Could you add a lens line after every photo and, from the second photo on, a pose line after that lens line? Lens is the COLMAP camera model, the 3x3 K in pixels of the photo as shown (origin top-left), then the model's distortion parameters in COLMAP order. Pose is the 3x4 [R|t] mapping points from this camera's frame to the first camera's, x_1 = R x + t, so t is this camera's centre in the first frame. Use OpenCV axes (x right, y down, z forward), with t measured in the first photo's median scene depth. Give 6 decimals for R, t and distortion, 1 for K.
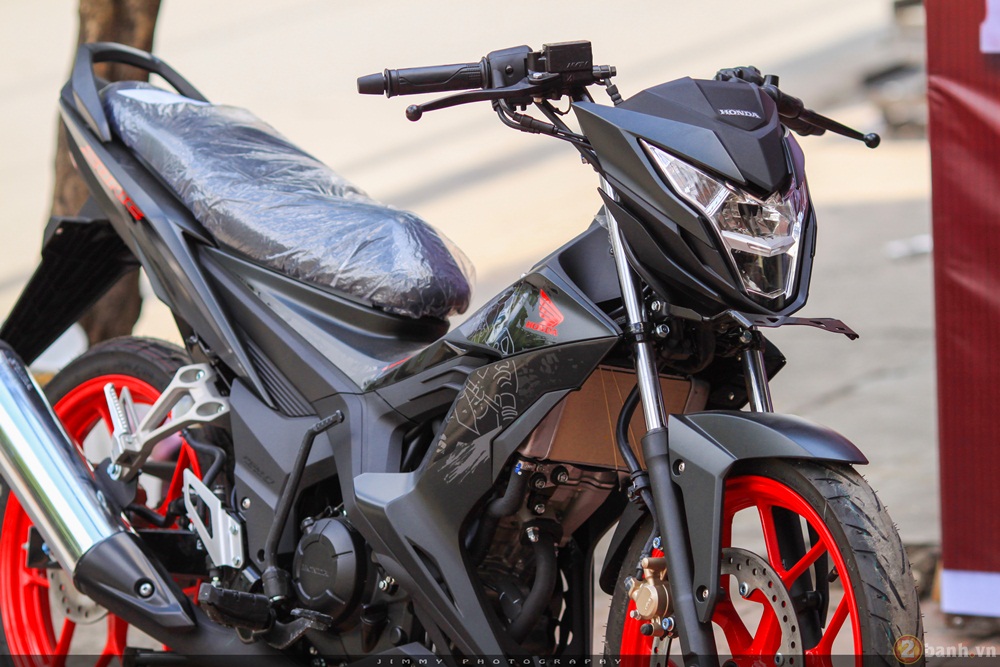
lens RADIAL K [[6153.1, 0, 500.0], [0, 6153.1, 333.5], [0, 0, 1]] dist [0.200220, 10.429240]
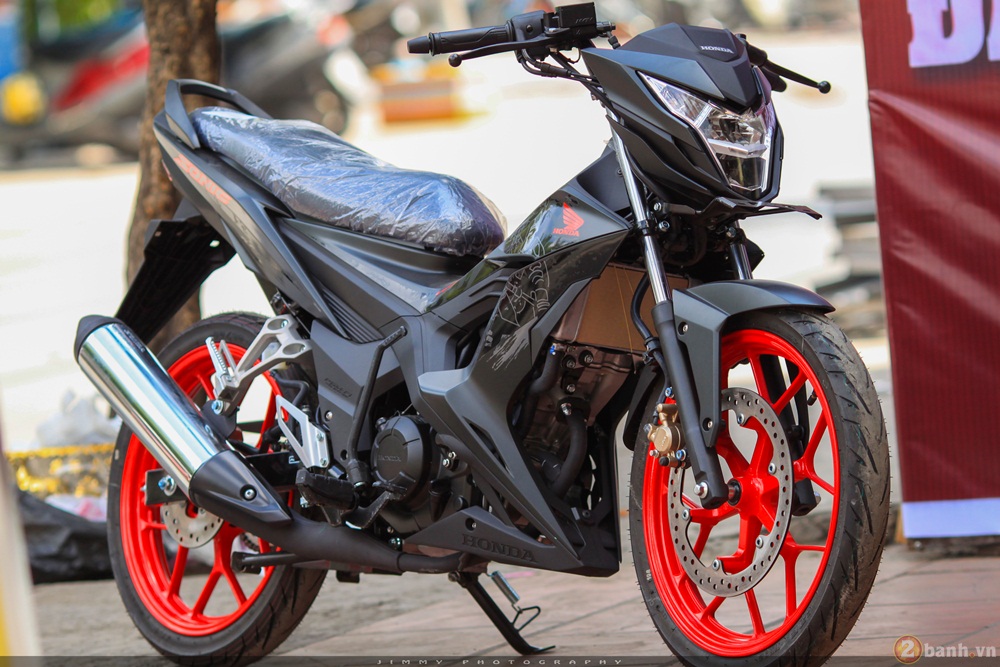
lens RADIAL K [[6153.1, 0, 500.0], [0, 6153.1, 333.5], [0, 0, 1]] dist [0.200220, 10.429240]
pose [[0.998741, -0.049059, 0.010510, -0.020225], [0.049797, 0.994841, -0.088386, 0.126370], [-0.006119, 0.088798, 0.996031, -0.227811]]
